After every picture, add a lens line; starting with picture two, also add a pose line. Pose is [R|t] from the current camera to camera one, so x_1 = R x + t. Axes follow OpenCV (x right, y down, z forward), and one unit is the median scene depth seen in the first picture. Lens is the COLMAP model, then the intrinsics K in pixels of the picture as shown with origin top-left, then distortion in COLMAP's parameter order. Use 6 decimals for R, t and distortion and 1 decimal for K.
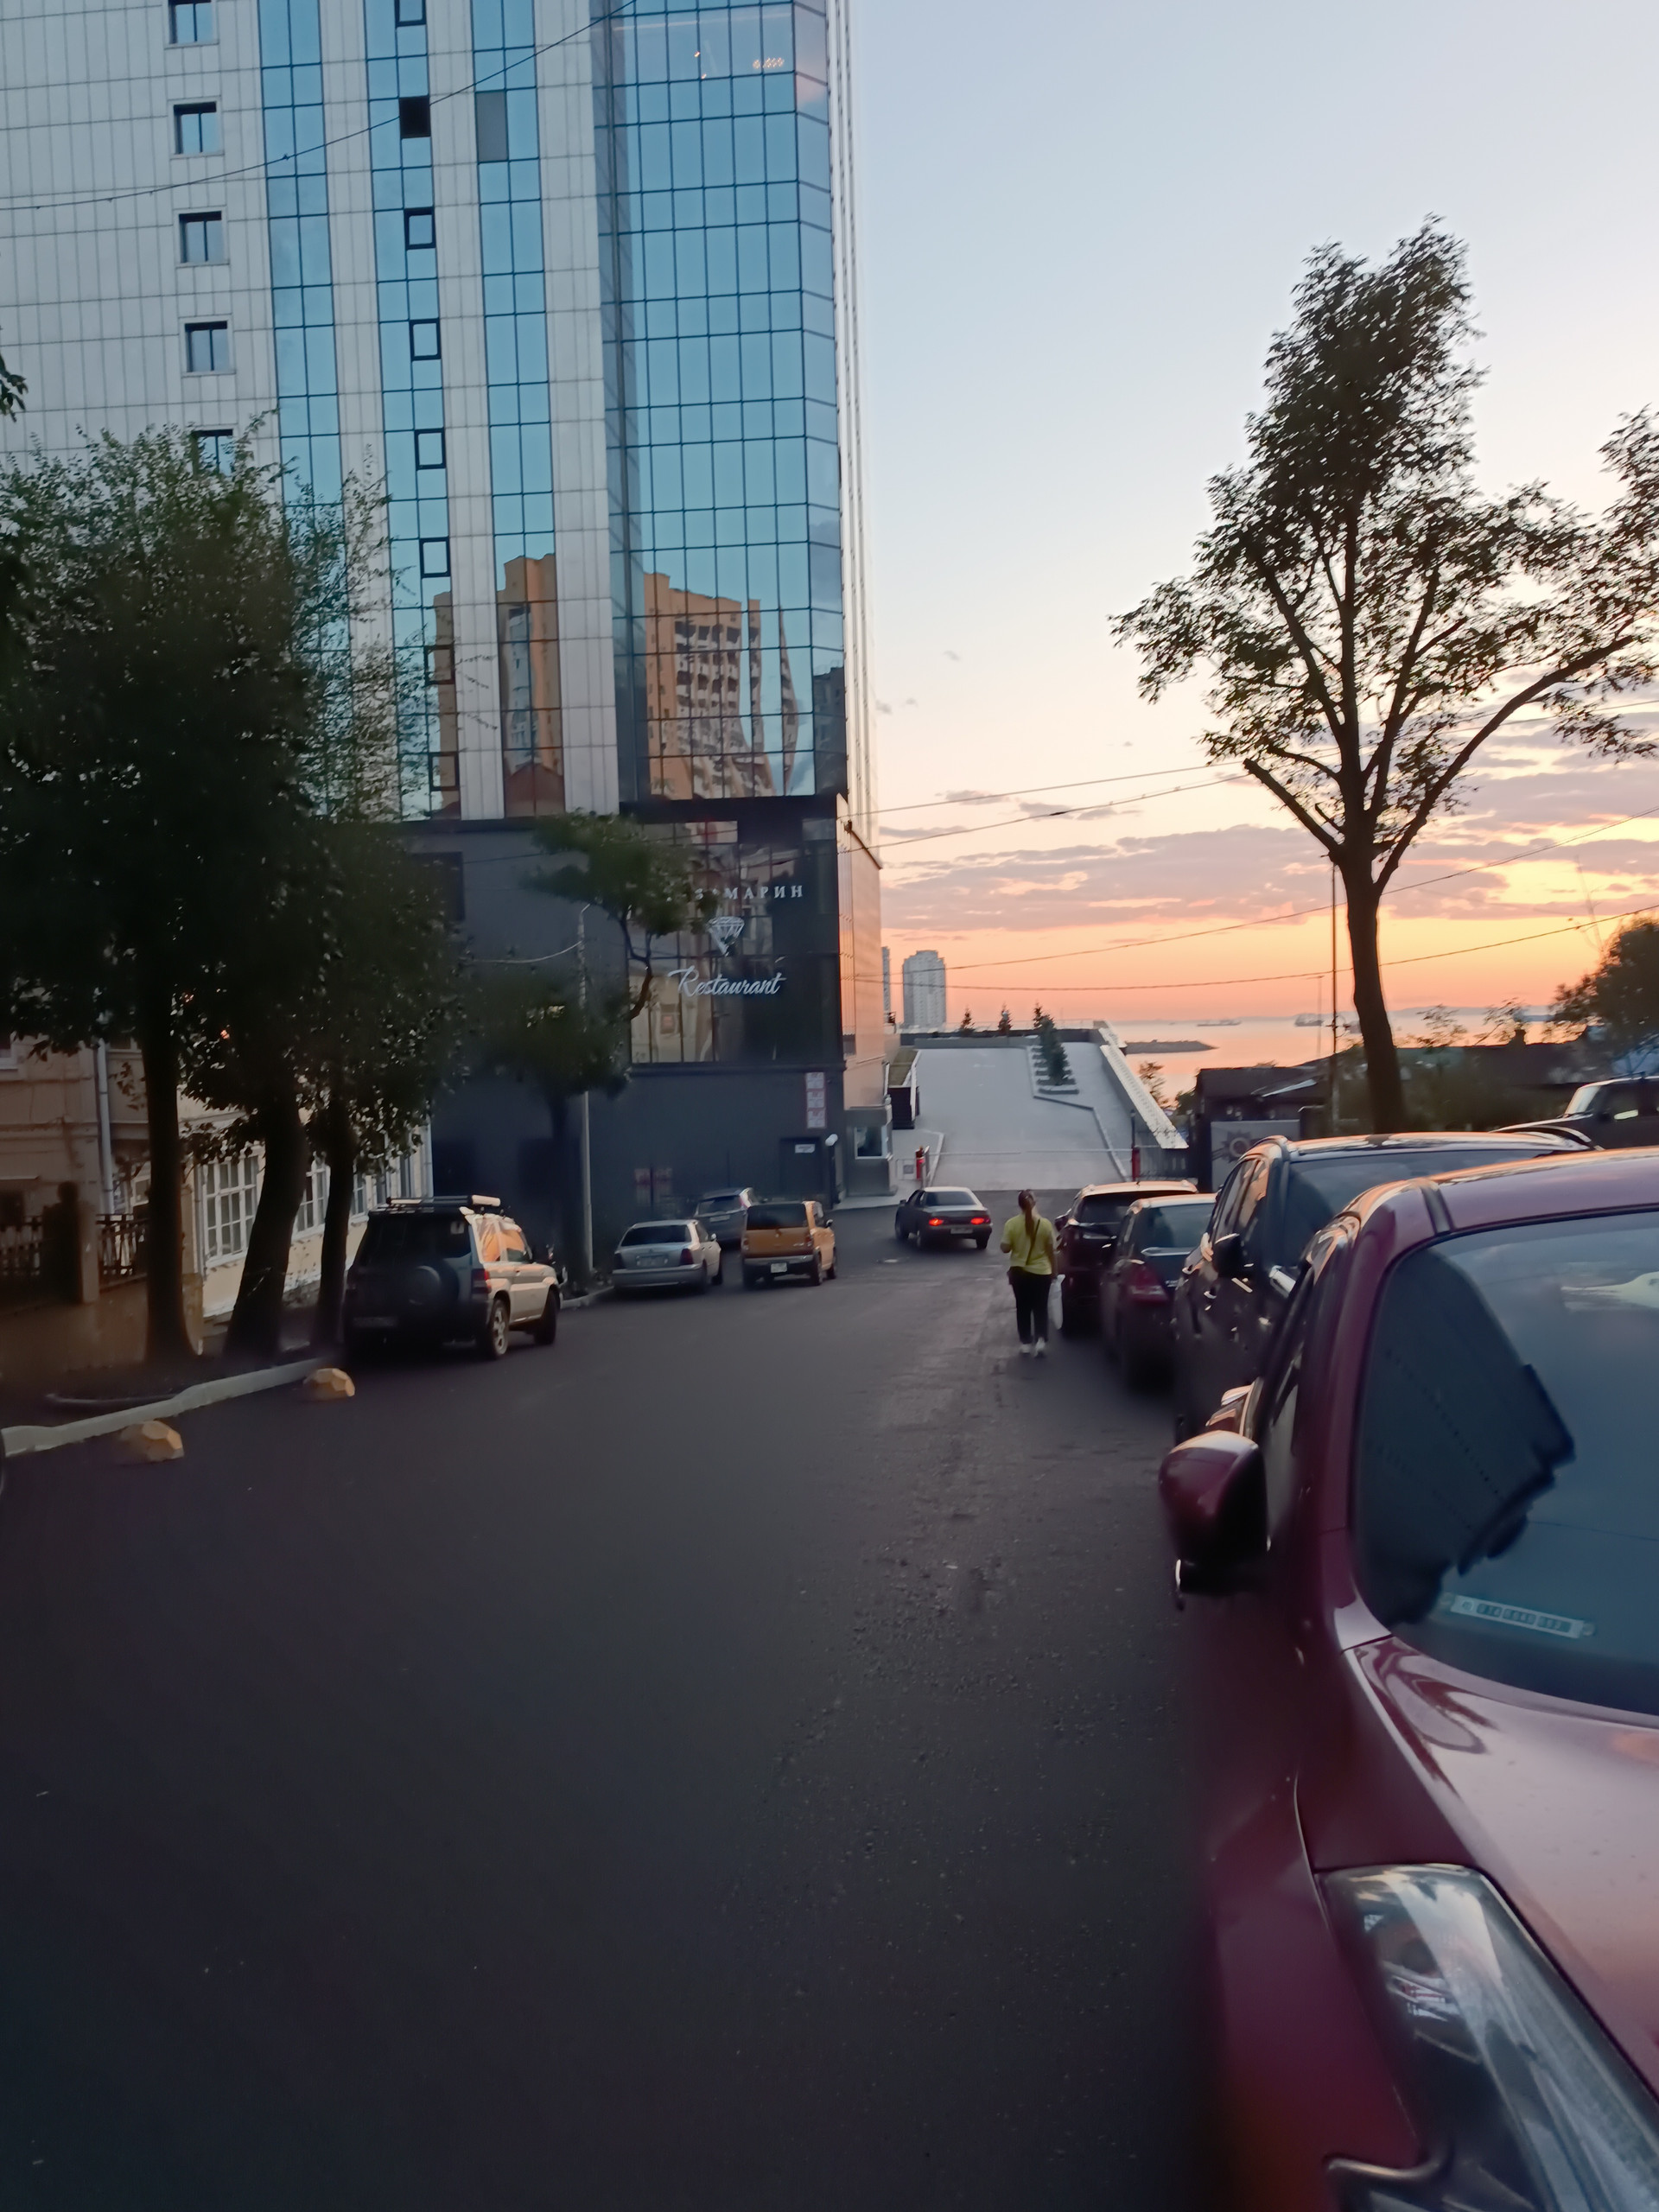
lens RADIAL K [[1809.4, 0, 798.2], [0, 1809.4, 1146.5], [0, 0, 1]] dist [0.021309, 0.020833]
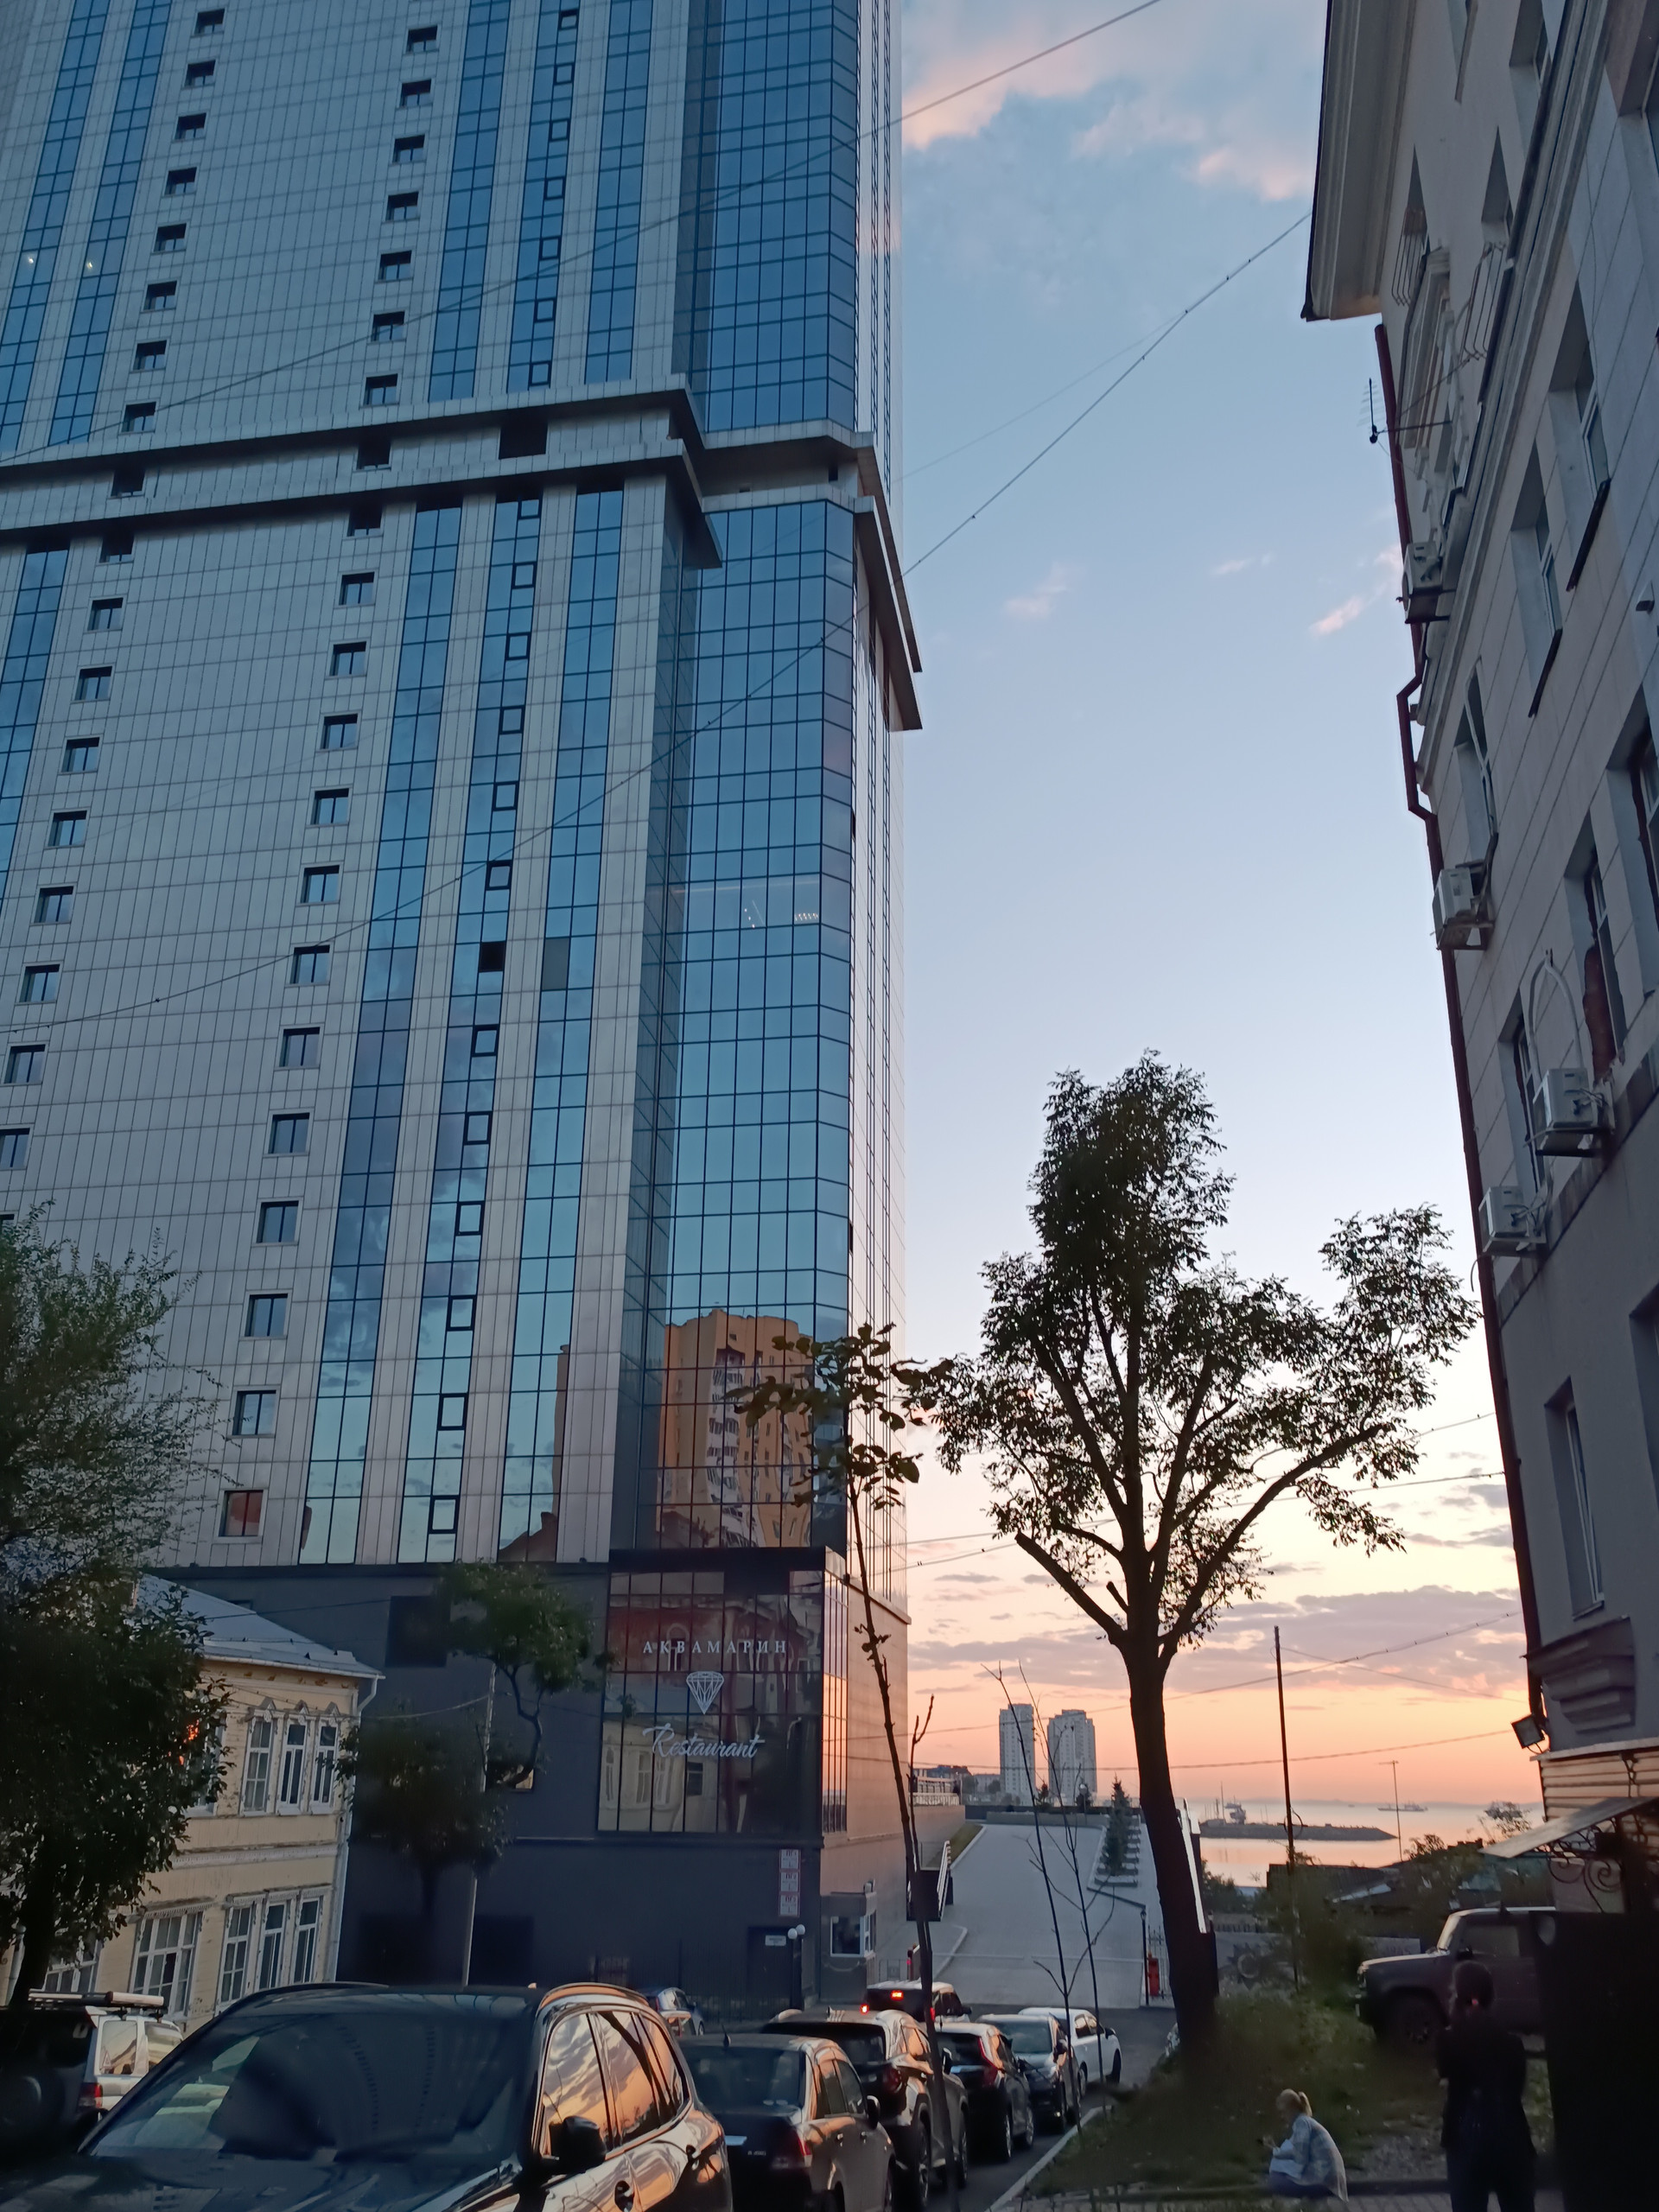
lens RADIAL K [[1809.4, 0, 829.4], [0, 1809.4, 1116.5], [0, 0, 1]] dist [0.021309, 0.020833]
pose [[0.996155, 0.009659, -0.087077, 0.108190], [-0.044292, 0.913061, -0.405411, -0.007494], [0.075591, 0.407709, 0.909978, -0.000233]]
